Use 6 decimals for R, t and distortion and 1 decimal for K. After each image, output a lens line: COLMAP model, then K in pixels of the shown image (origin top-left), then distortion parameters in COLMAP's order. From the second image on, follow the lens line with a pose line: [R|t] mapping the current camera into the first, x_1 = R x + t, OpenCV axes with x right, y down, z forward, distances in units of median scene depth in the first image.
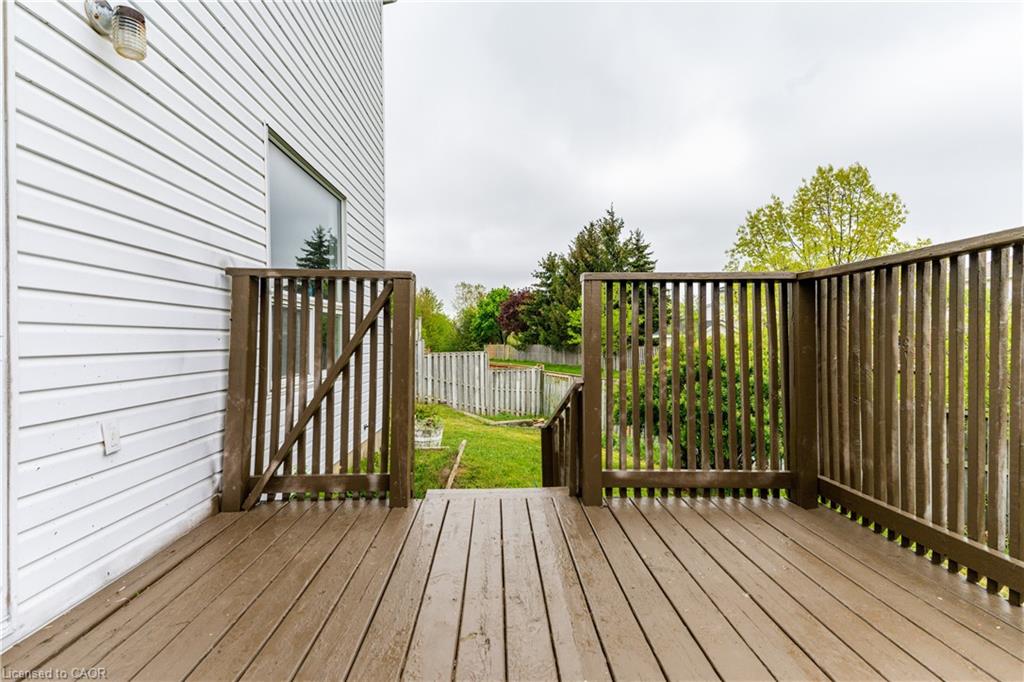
lens RADIAL K [[480.3, 0, 516.4], [0, 480.3, 340.8], [0, 0, 1]] dist [0.000307, -0.003674]
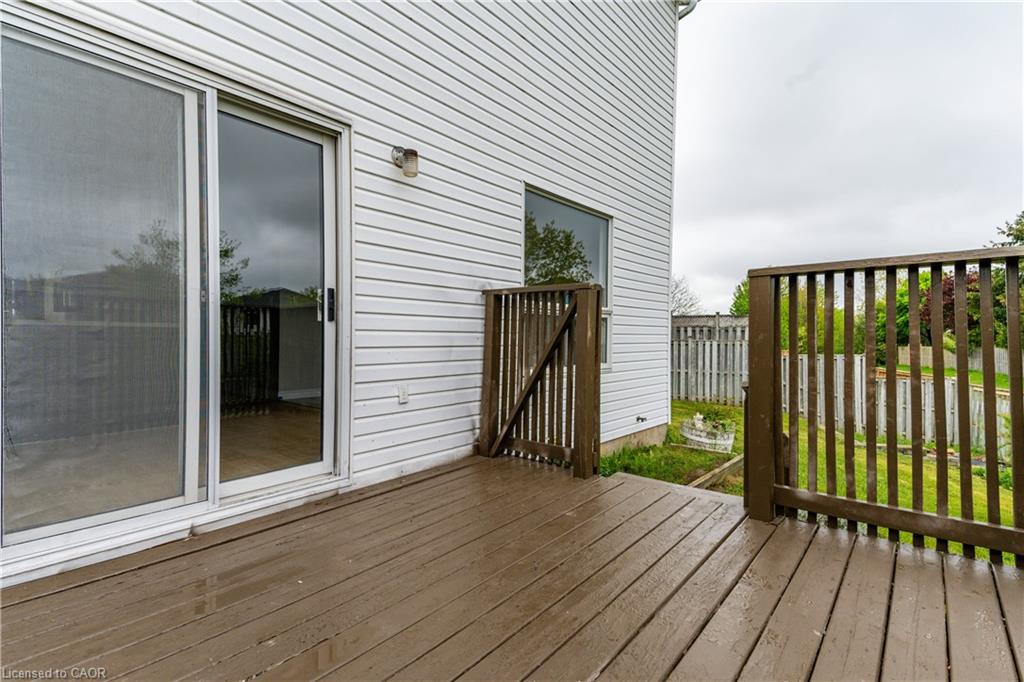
lens RADIAL K [[480.3, 0, 513.9], [0, 480.3, 333.9], [0, 0, 1]] dist [0.000307, -0.003674]
pose [[0.726164, -0.001915, -0.687519, 0.477901], [-0.006260, 0.999936, -0.009397, -0.004149], [0.687493, 0.011127, 0.726106, -0.003269]]
